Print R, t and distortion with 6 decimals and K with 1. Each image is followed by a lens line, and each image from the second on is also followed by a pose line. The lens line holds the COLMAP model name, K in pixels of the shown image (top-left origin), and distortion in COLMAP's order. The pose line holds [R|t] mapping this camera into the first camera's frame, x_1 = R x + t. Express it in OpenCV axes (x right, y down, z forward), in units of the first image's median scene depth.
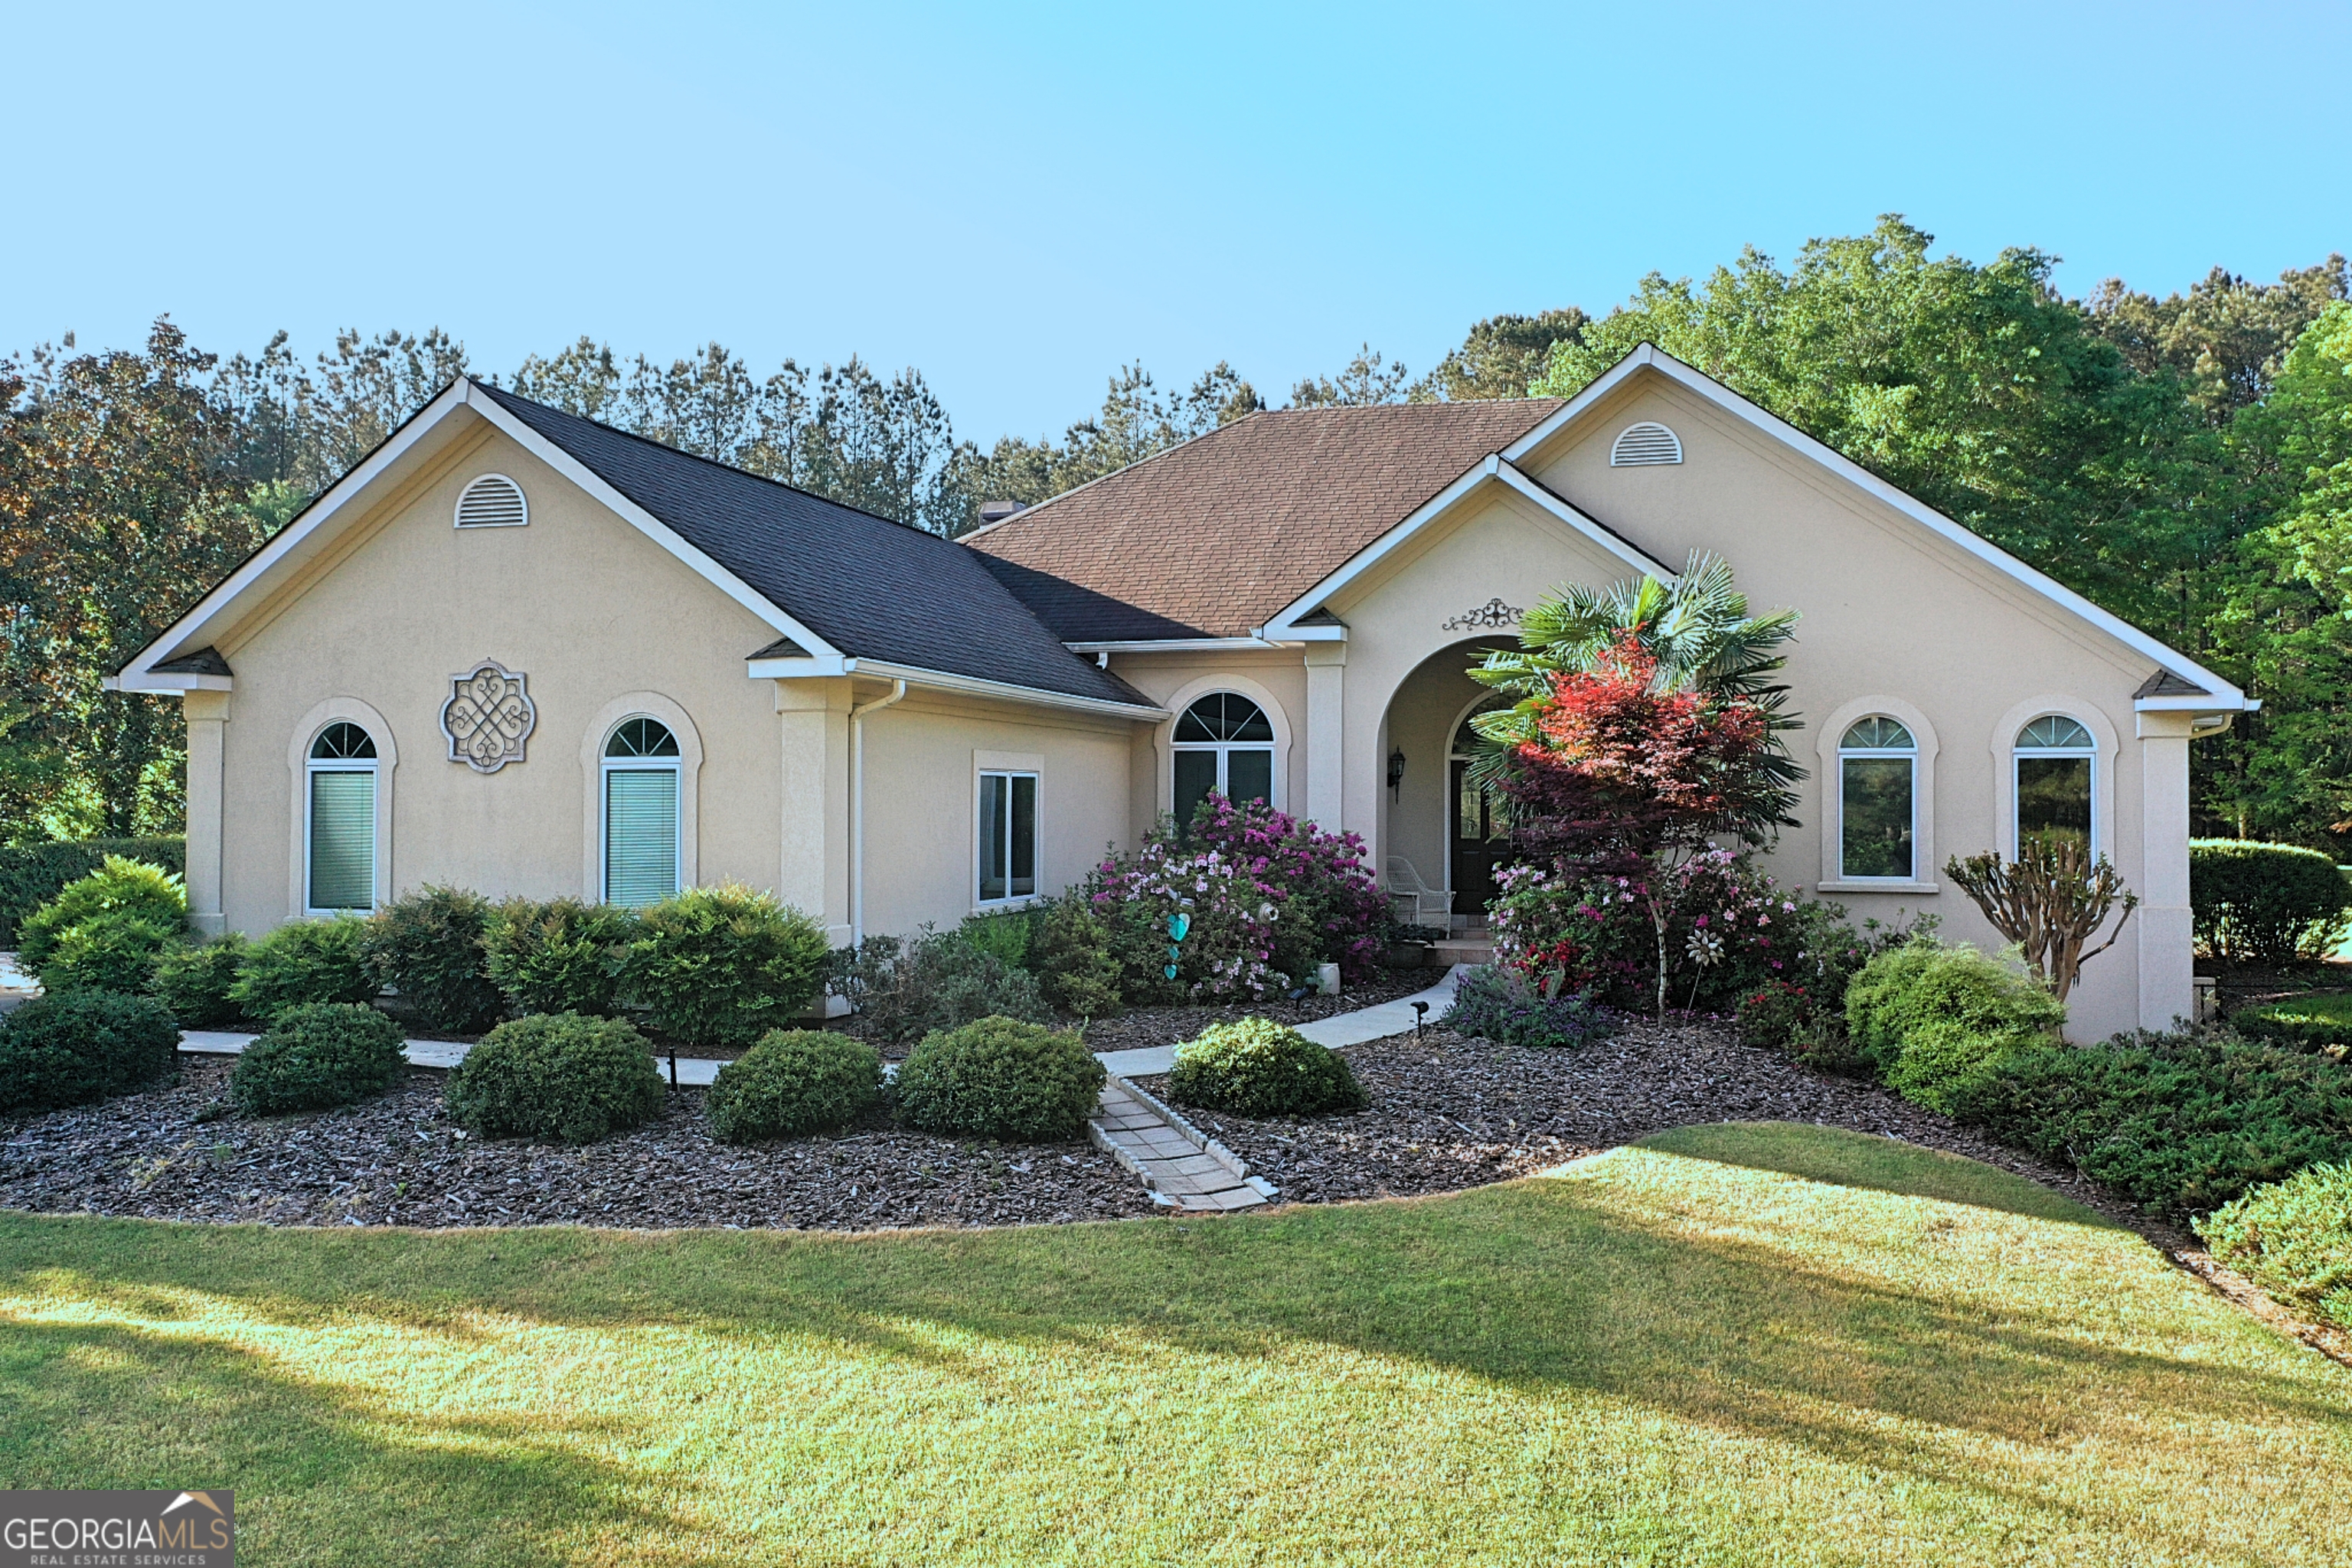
lens RADIAL K [[1855.5, 0, 1176.0], [0, 1855.5, 784.0], [0, 0, 1]] dist [0.005034, -0.001628]
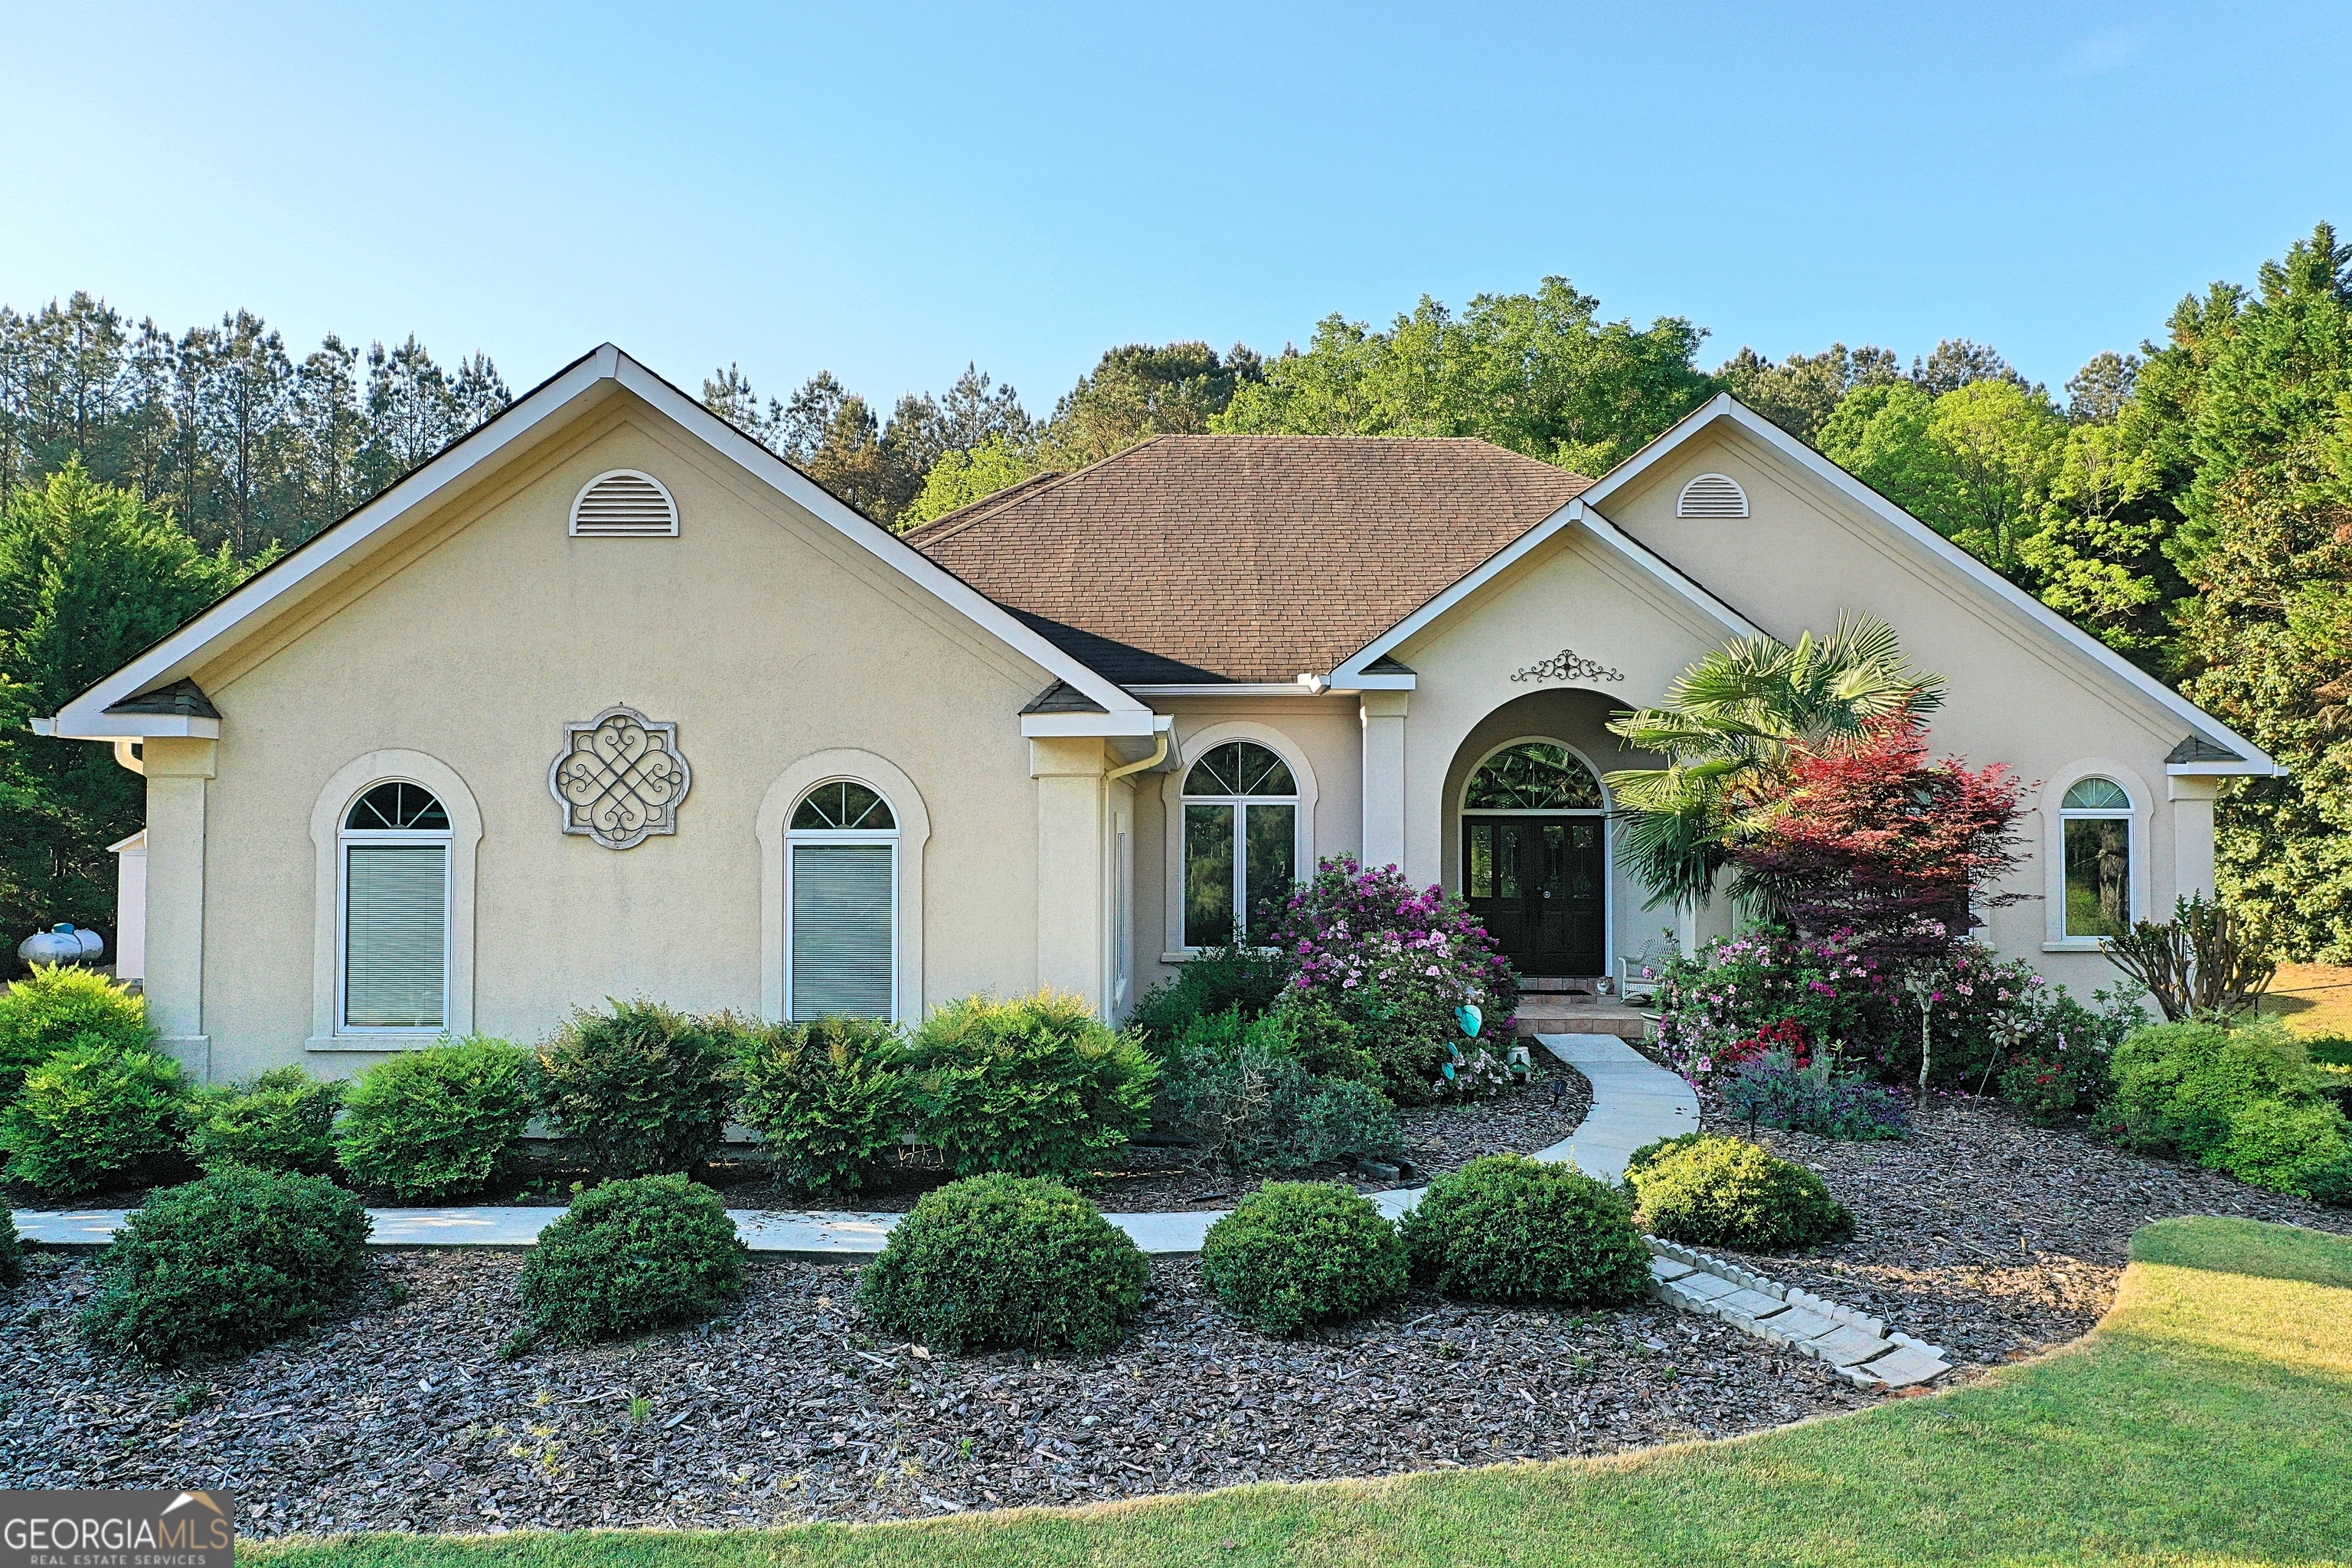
lens RADIAL K [[1855.5, 0, 1176.0], [0, 1855.5, 784.0], [0, 0, 1]] dist [0.005034, -0.001628]
pose [[0.959432, 0.004383, 0.281906, -0.288475], [-0.001109, 0.999930, -0.011771, -0.019267], [-0.281938, 0.010981, 0.959370, 0.140792]]
